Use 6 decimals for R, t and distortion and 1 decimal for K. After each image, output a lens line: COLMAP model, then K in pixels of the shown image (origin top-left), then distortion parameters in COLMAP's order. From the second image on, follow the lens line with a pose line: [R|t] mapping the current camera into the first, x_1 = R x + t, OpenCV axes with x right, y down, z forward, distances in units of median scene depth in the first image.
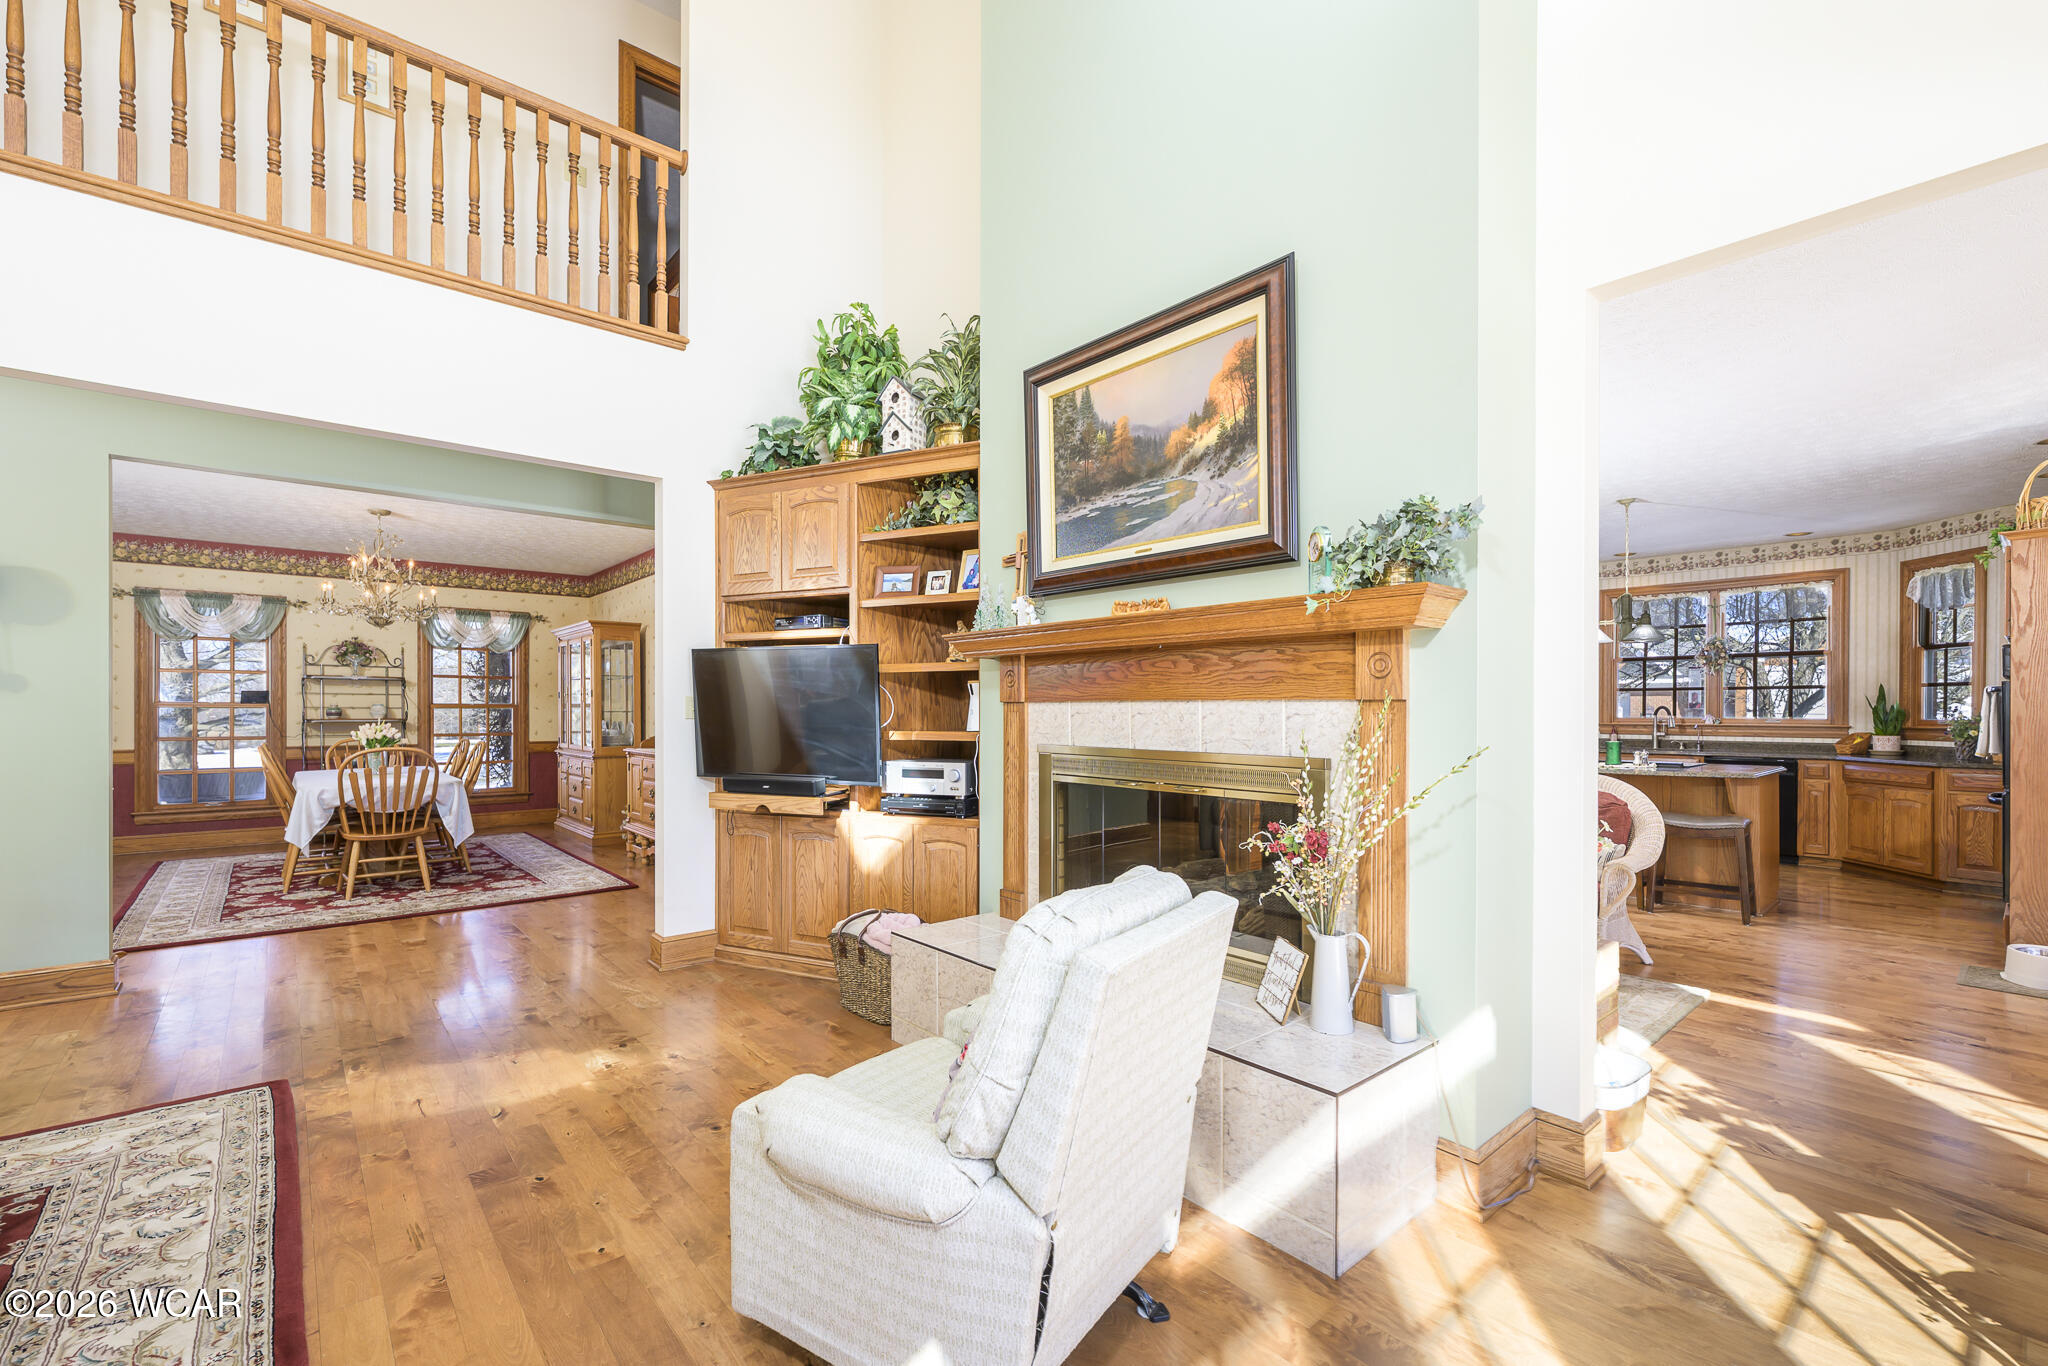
lens RADIAL K [[872.6, 0, 1027.5], [0, 872.6, 714.2], [0, 0, 1]] dist [0.000113, 0.000132]
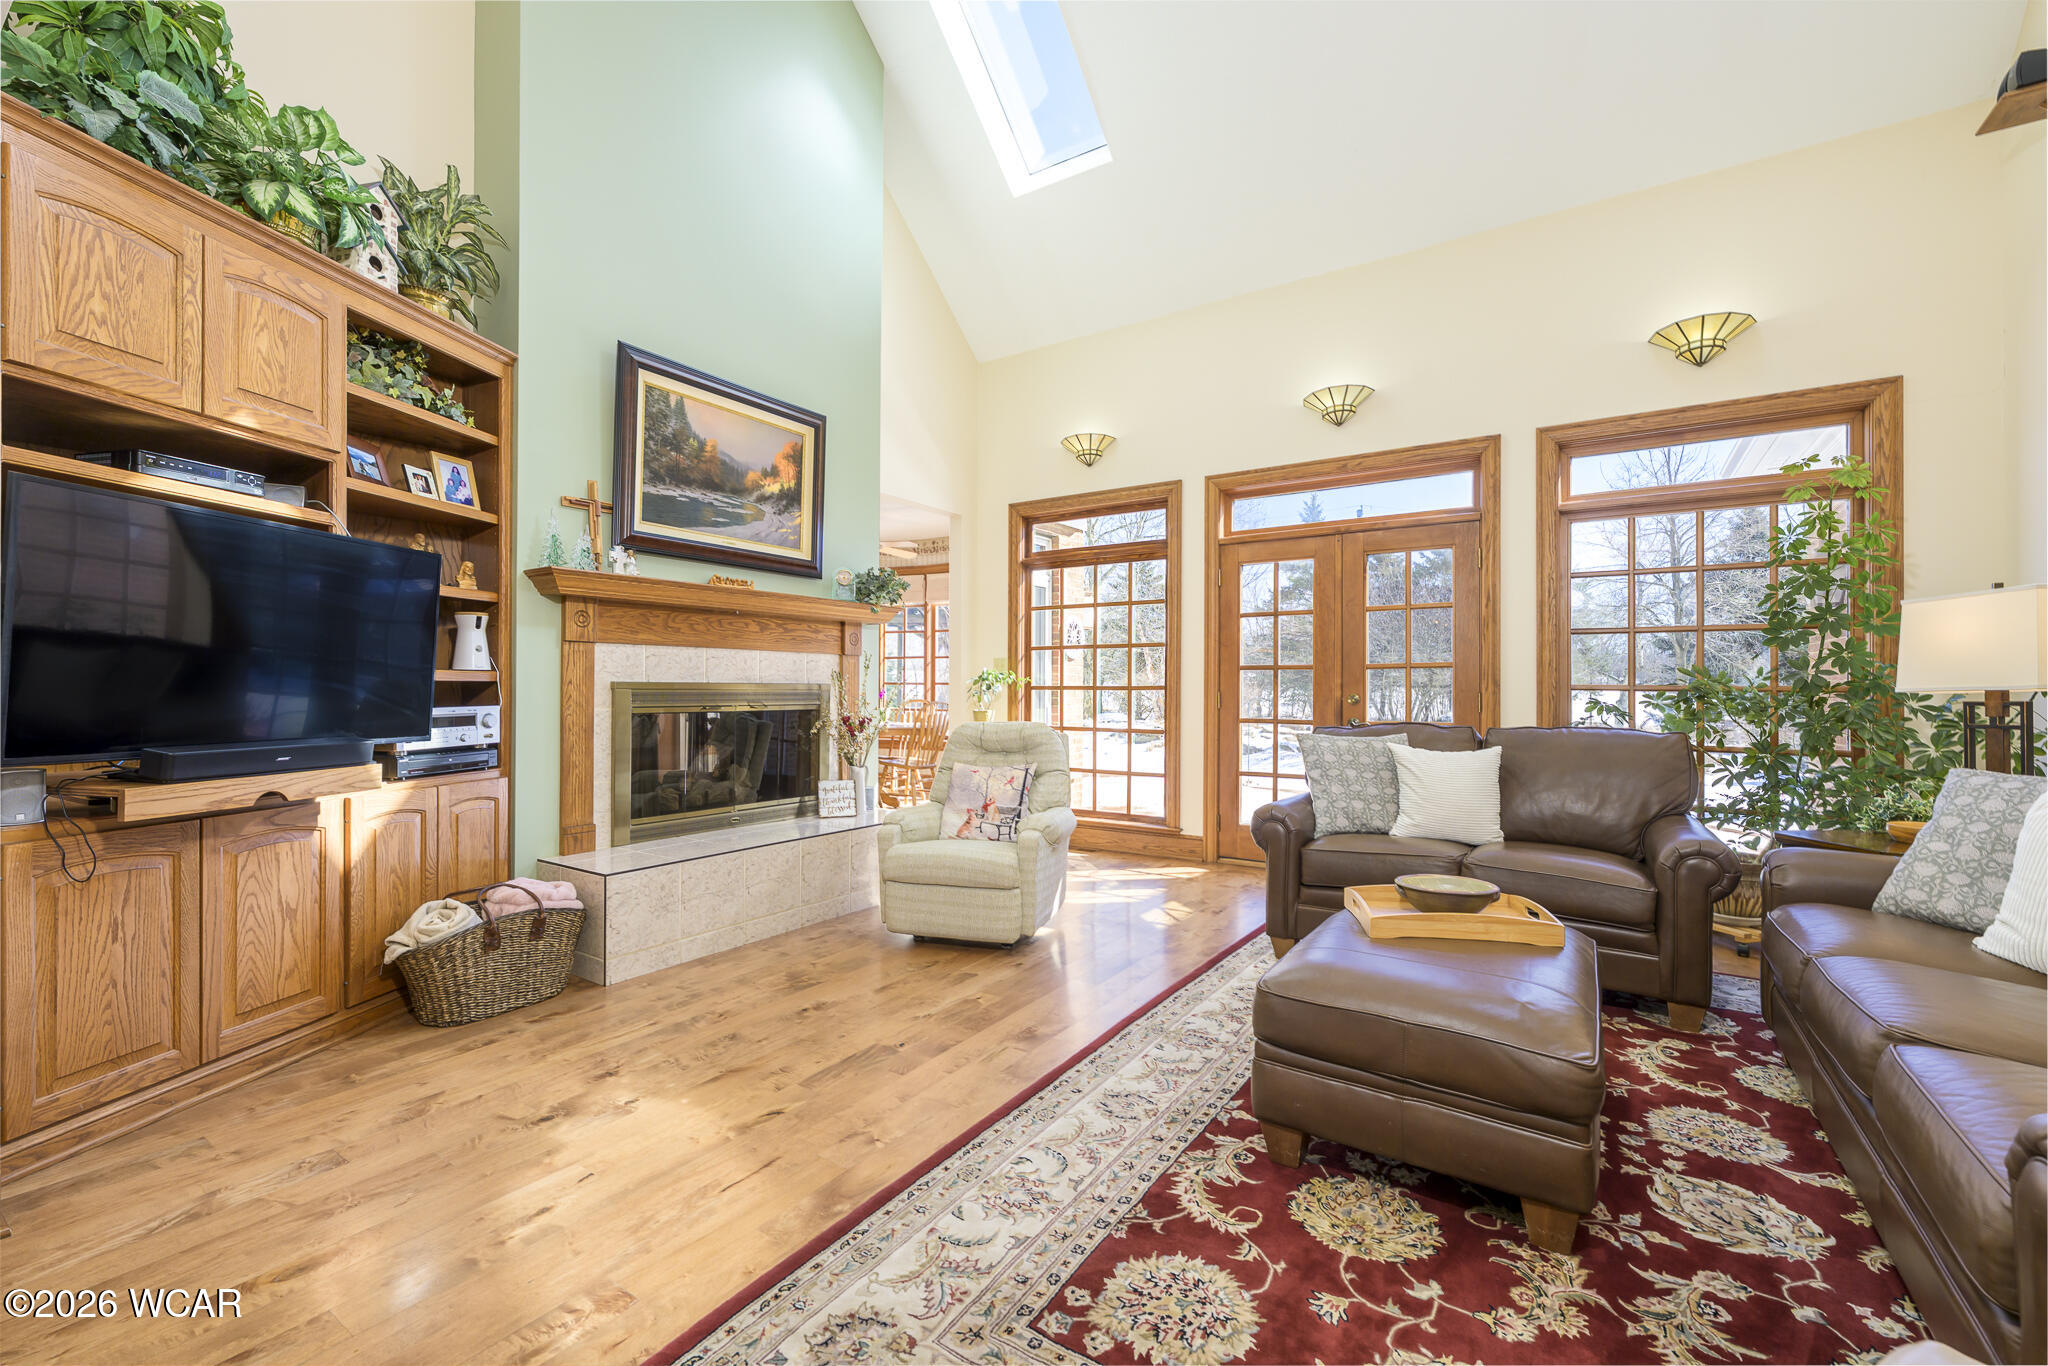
lens RADIAL K [[880.5, 0, 1024.0], [0, 880.5, 683.0], [0, 0, 1]] dist [0.000688, 0.000074]
pose [[-0.274856, 0.002694, 0.961481, -1.328471], [-0.000733, 0.999995, -0.003012, 0.043283], [-0.961485, -0.001533, -0.274853, 0.897293]]
